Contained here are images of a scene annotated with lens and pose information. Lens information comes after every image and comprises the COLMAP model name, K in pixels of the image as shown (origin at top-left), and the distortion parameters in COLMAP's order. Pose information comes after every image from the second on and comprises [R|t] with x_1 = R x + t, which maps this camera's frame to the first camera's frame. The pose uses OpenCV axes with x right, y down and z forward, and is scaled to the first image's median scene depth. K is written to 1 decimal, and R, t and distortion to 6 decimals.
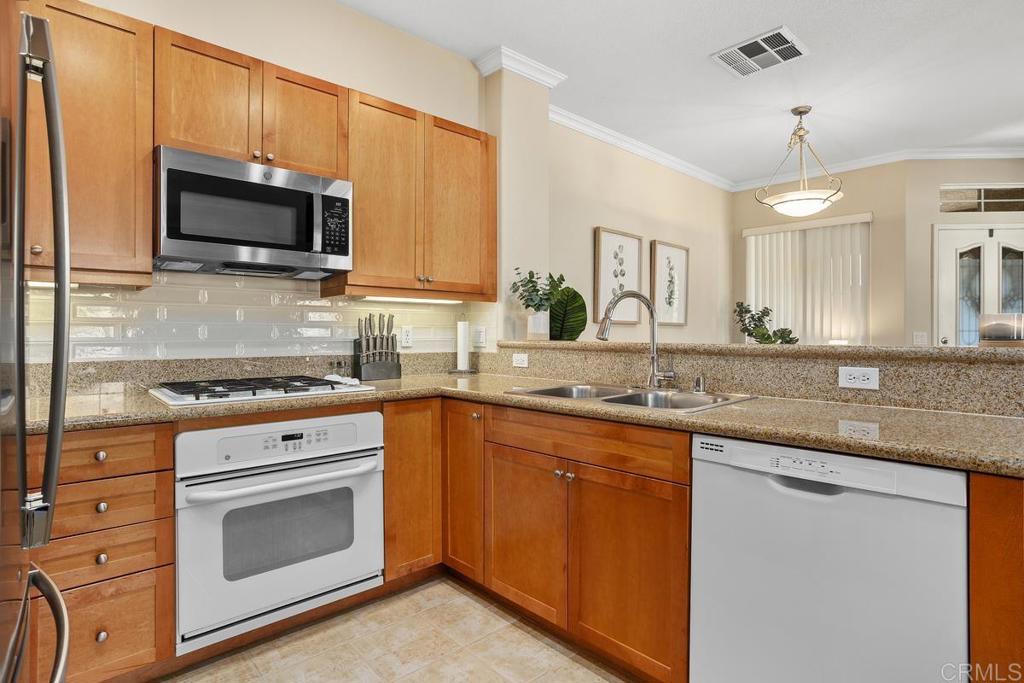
lens RADIAL K [[538.6, 0, 512.1], [0, 538.6, 333.7], [0, 0, 1]] dist [-0.028487, 0.016432]
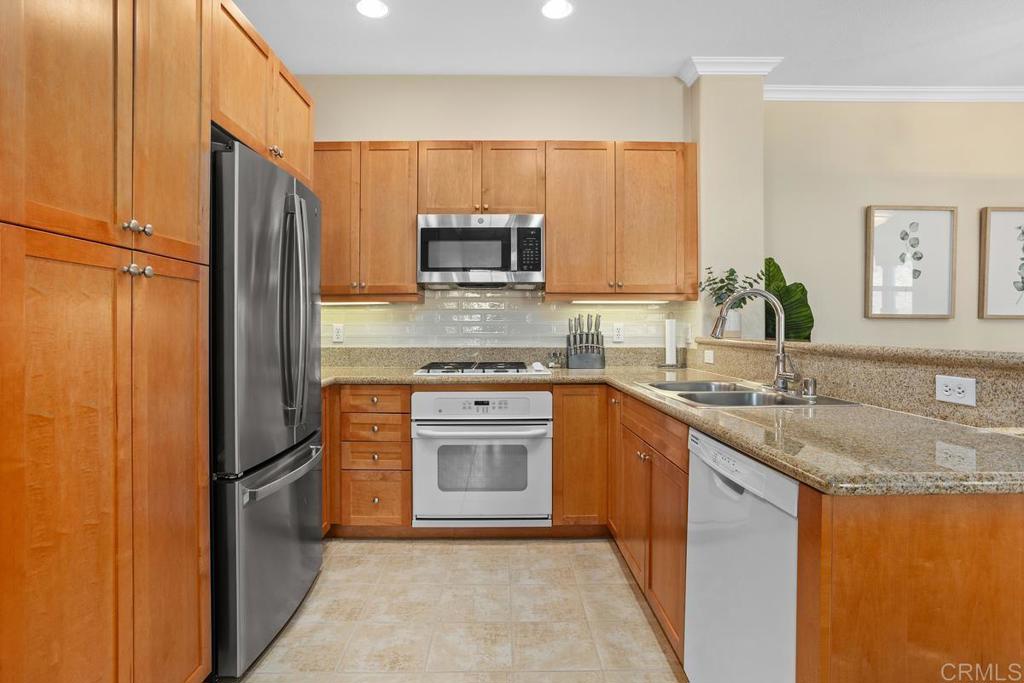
lens RADIAL K [[538.6, 0, 511.2], [0, 538.6, 329.3], [0, 0, 1]] dist [-0.028487, 0.016432]
pose [[0.746434, 0.001304, -0.665459, 0.501100], [0.000442, 0.999997, 0.002456, -0.007054], [0.665460, -0.002127, 0.746431, -0.024242]]
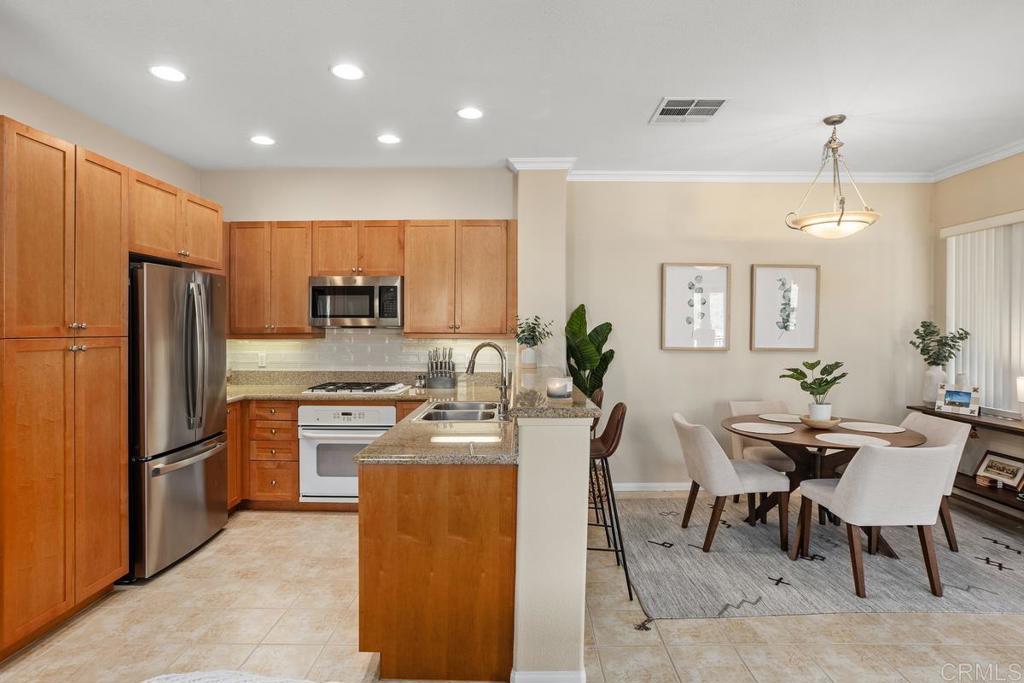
lens RADIAL K [[538.6, 0, 502.6], [0, 538.6, 333.8], [0, 0, 1]] dist [-0.028487, 0.016432]
pose [[0.721559, 0.003258, -0.692345, 1.158003], [-0.000274, 0.999990, 0.004420, -0.097279], [0.692353, -0.002999, 0.721553, -0.046691]]
